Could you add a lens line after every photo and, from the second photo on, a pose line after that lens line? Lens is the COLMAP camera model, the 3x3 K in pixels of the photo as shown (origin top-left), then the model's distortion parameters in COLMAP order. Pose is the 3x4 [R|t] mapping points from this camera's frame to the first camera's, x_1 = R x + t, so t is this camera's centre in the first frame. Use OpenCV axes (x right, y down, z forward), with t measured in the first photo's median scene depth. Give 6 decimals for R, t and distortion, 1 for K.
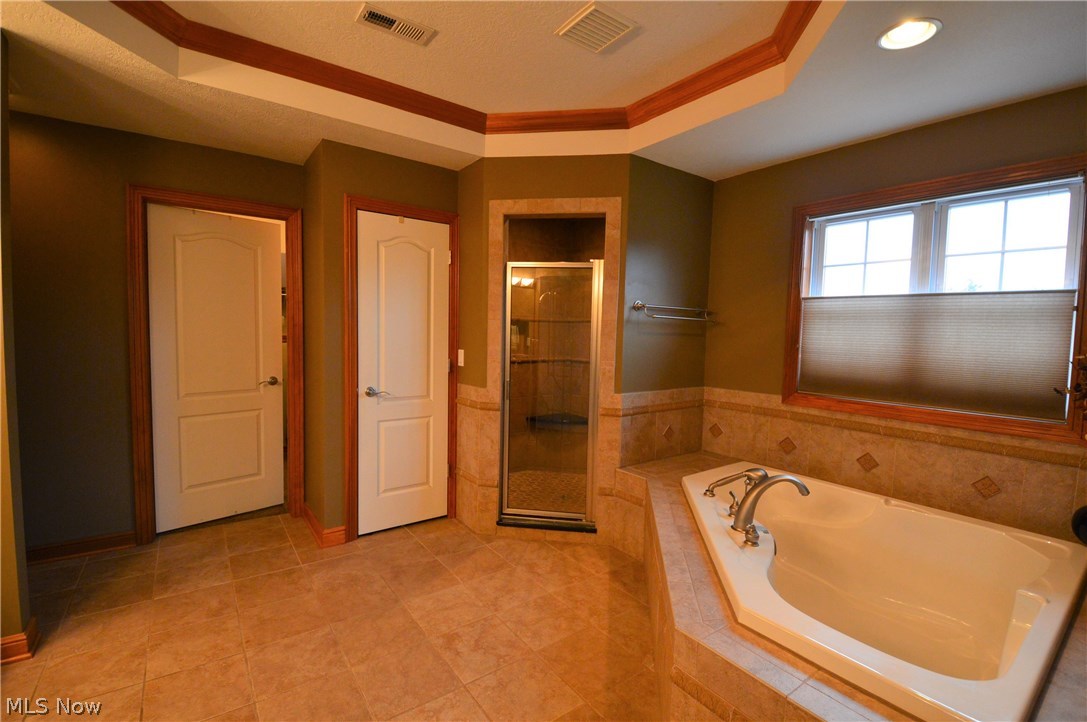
lens RADIAL K [[485.0, 0, 543.5], [0, 485.0, 361.0], [0, 0, 1]] dist [0.020363, -0.023985]
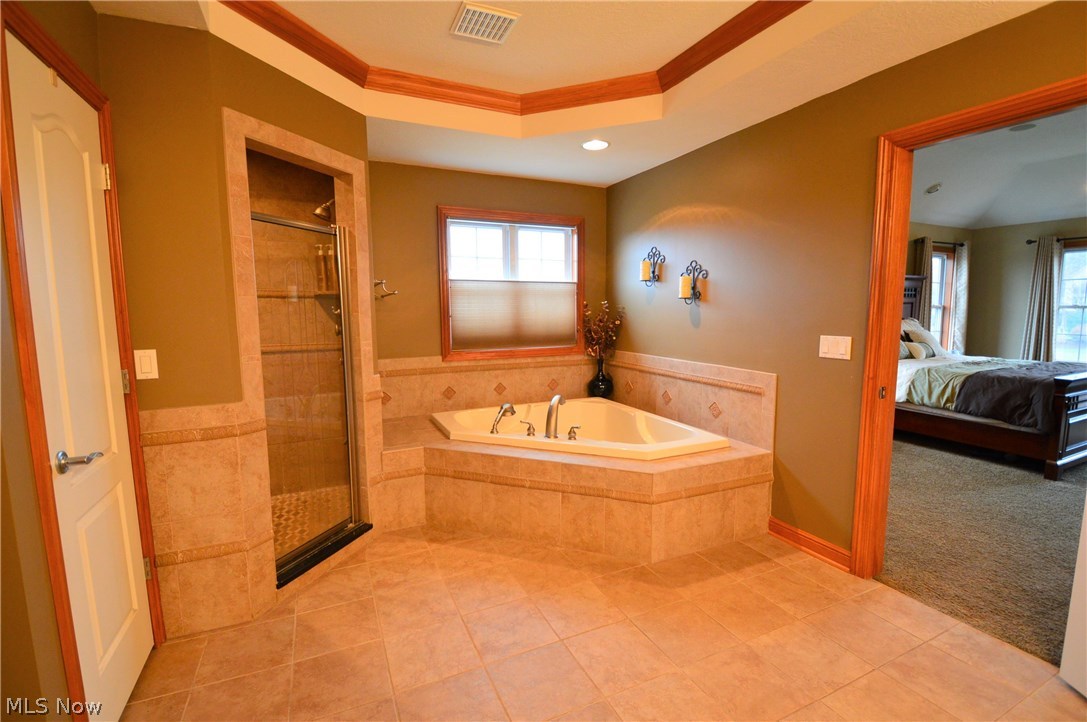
lens RADIAL K [[485.0, 0, 543.5], [0, 485.0, 361.0], [0, 0, 1]] dist [0.020363, -0.023985]
pose [[0.186494, -0.132897, 0.973426, -0.717816], [0.075020, 0.989842, 0.120765, -0.050046], [-0.979588, 0.050505, 0.194570, 0.502642]]
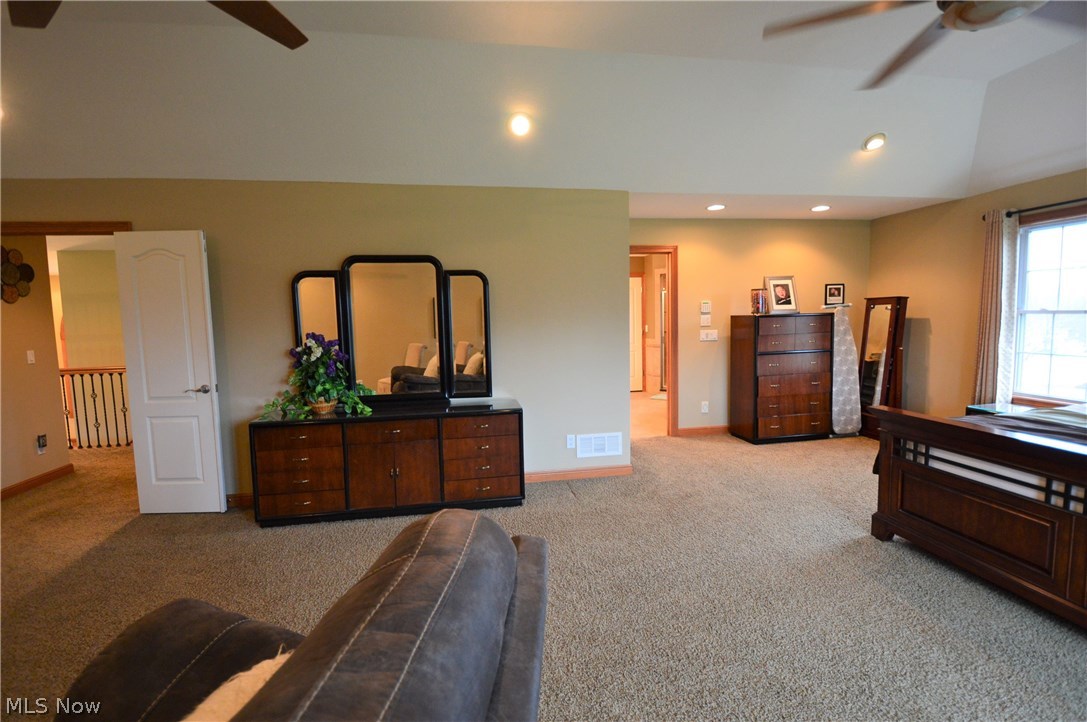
lens RADIAL K [[485.0, 0, 543.5], [0, 485.0, 361.0], [0, 0, 1]] dist [0.020363, -0.023985]
pose [[0.913091, -0.004631, -0.407729, 0.429691], [0.012481, 0.999784, 0.016596, 0.130455], [0.407564, -0.020243, 0.912952, -1.776979]]
